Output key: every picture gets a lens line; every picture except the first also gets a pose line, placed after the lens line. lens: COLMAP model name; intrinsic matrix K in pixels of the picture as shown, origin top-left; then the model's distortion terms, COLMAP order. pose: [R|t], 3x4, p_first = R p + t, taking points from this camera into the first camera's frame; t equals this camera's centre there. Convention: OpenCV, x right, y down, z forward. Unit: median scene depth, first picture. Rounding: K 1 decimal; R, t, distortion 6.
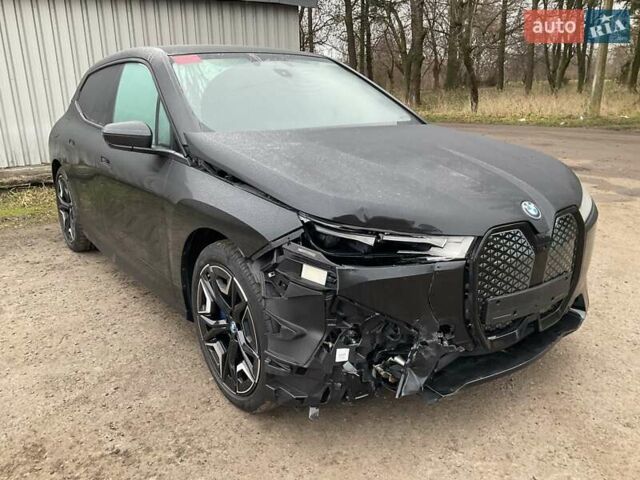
lens RADIAL K [[523.4, 0, 320.0], [0, 523.4, 240.0], [0, 0, 1]] dist [0.105465, -0.190902]
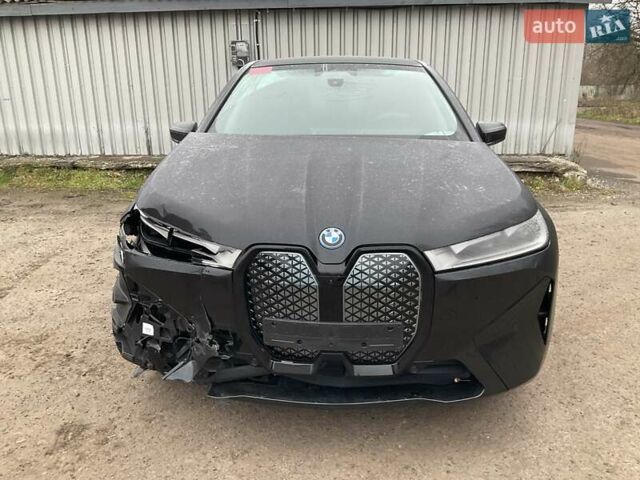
lens RADIAL K [[523.4, 0, 320.0], [0, 523.4, 240.0], [0, 0, 1]] dist [0.105465, -0.190902]
pose [[0.778128, 0.180529, -0.601603, 0.959770], [-0.184683, 0.981226, 0.055572, -0.102576], [0.600341, 0.067864, 0.796860, 0.280438]]
